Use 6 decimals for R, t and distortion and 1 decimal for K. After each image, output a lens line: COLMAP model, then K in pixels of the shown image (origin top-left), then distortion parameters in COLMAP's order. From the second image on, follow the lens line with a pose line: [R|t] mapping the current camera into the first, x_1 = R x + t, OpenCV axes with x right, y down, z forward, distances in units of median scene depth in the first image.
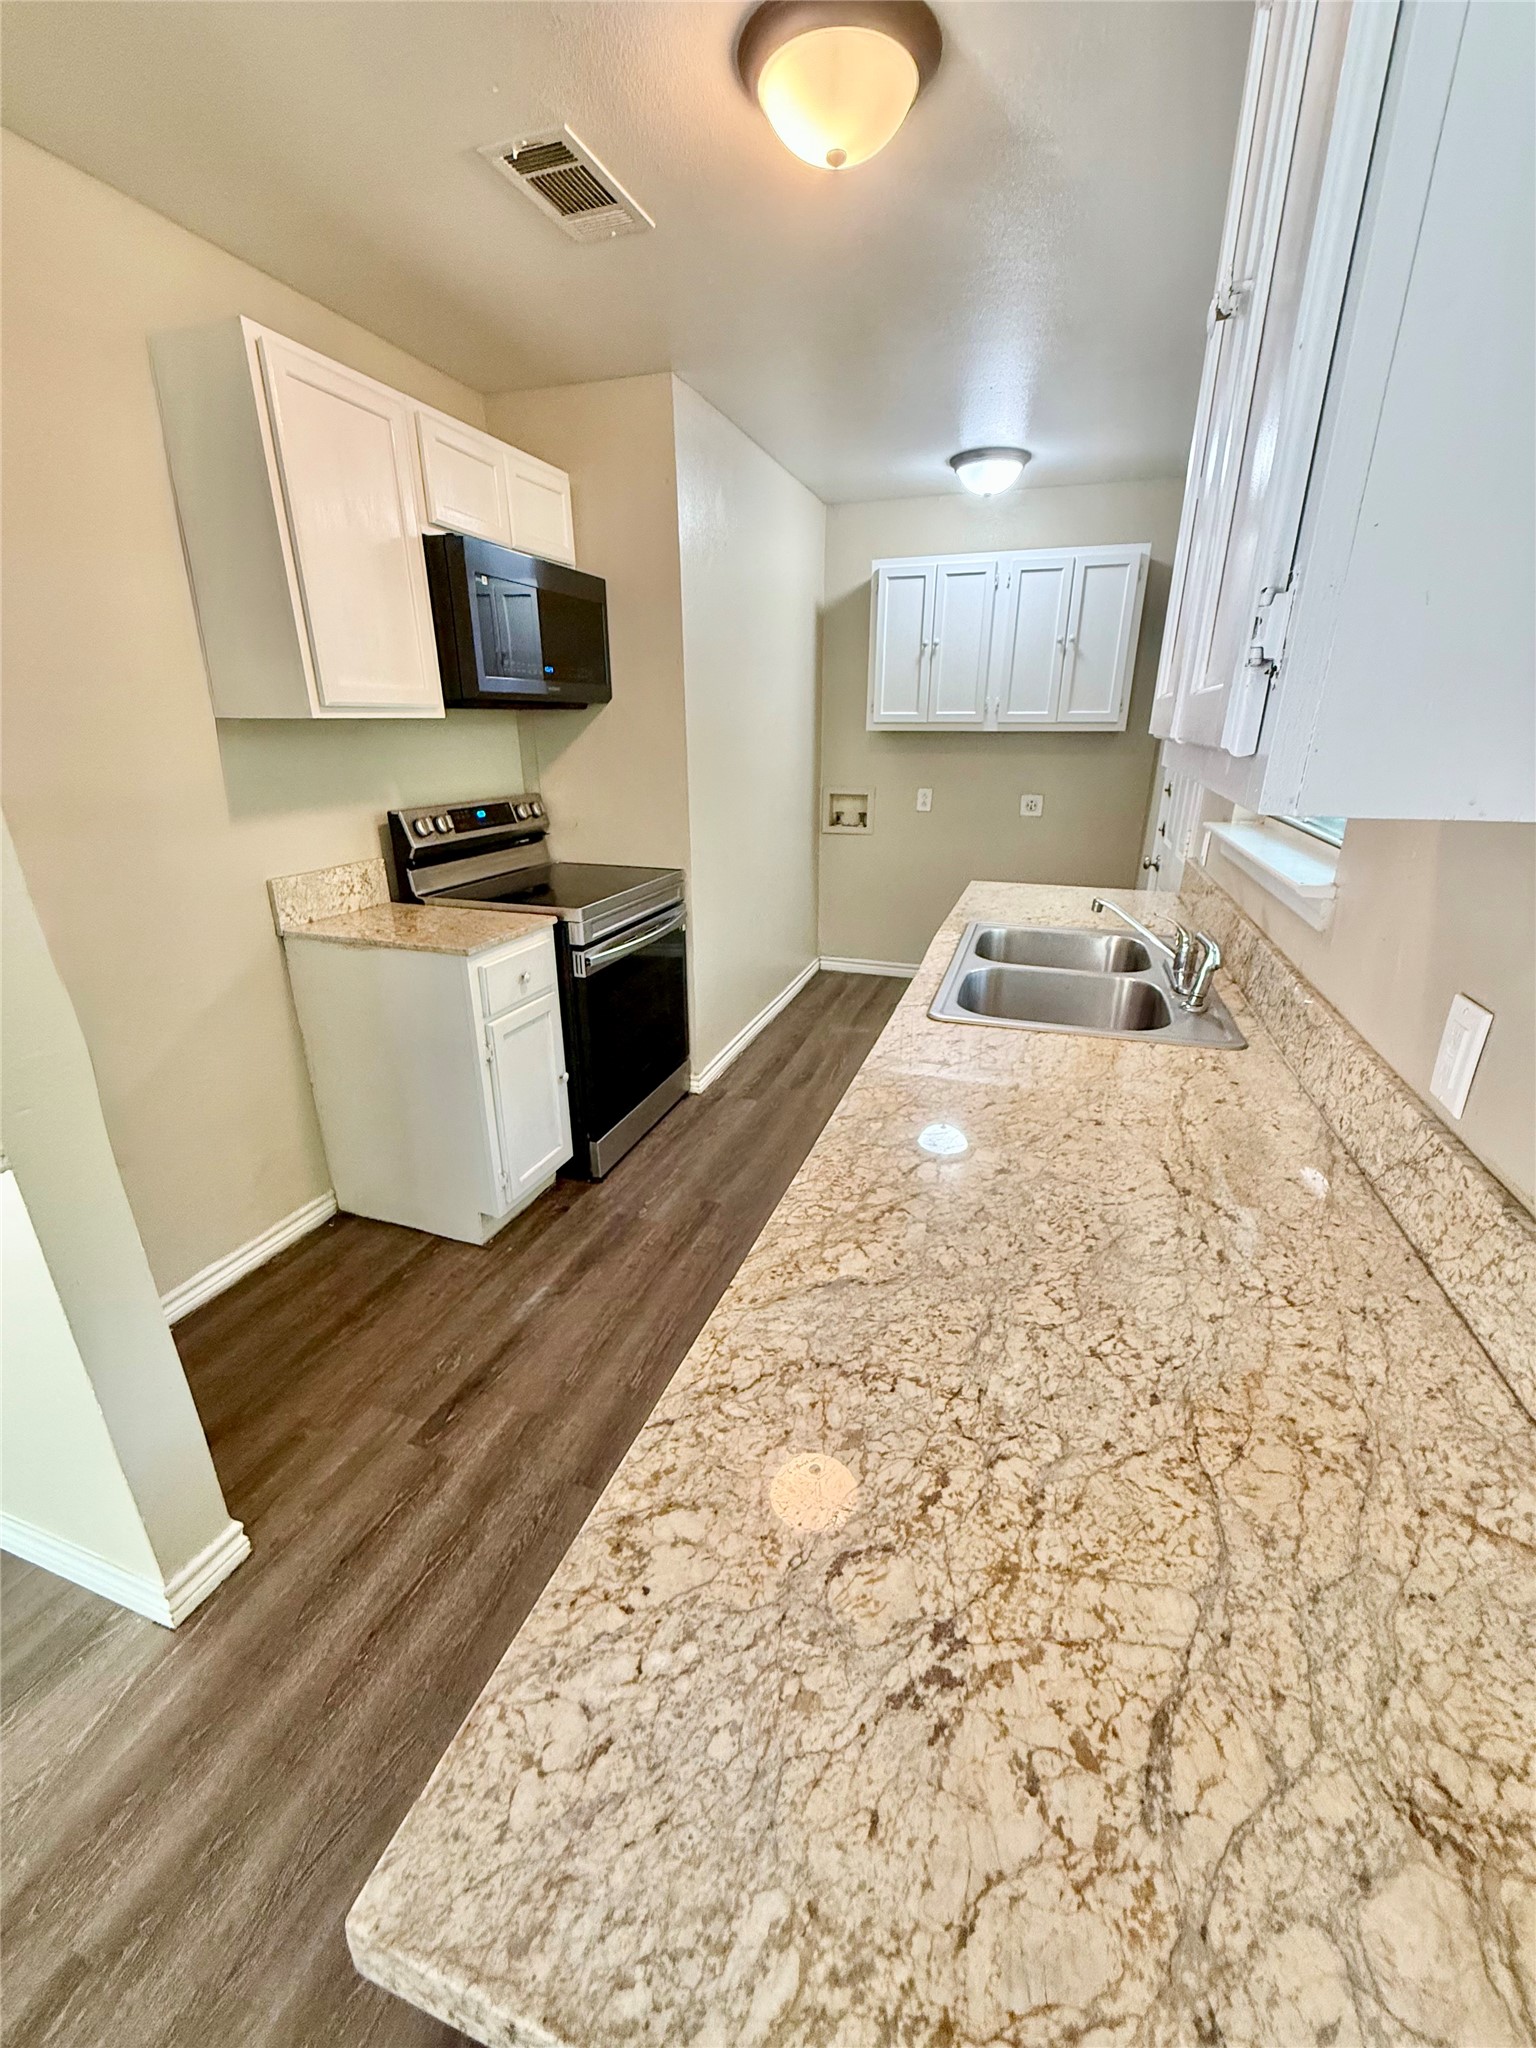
lens RADIAL K [[815.0, 0, 769.6], [0, 815.0, 1026.5], [0, 0, 1]] dist [-0.001533, -0.000037]
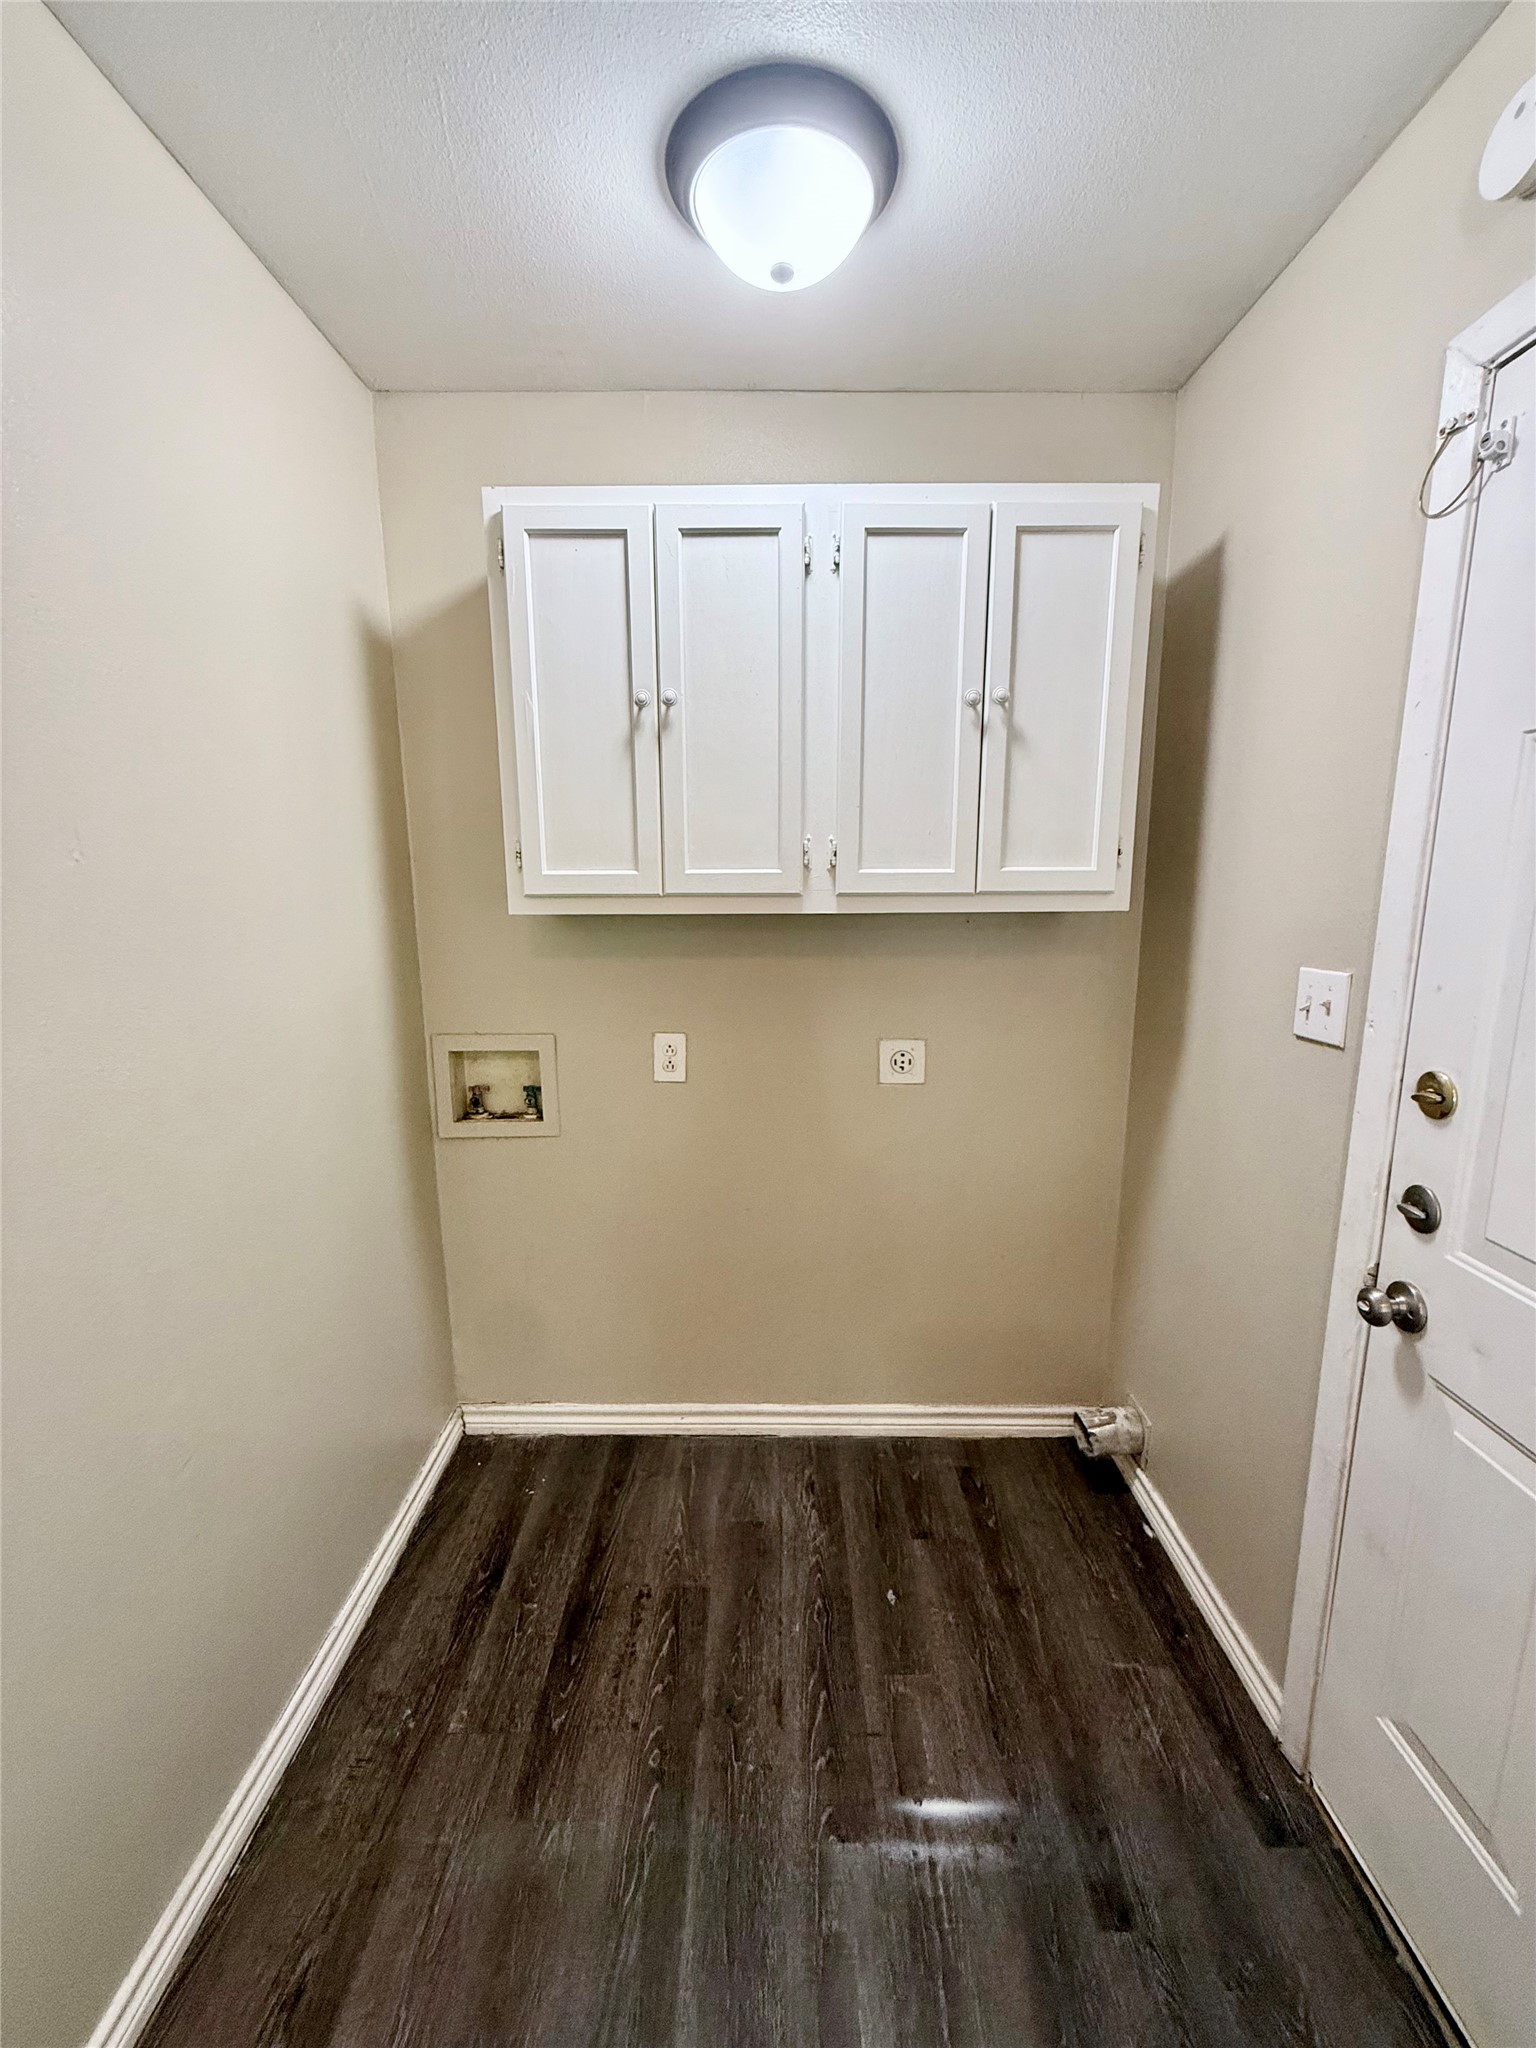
lens RADIAL K [[815.0, 0, 768.5], [0, 815.0, 1025.0], [0, 0, 1]] dist [-0.001533, -0.000037]
pose [[0.947900, -0.060578, 0.312755, 0.107115], [0.115599, 0.980244, -0.160494, -0.226671], [-0.296854, 0.188287, 0.936176, 0.588562]]
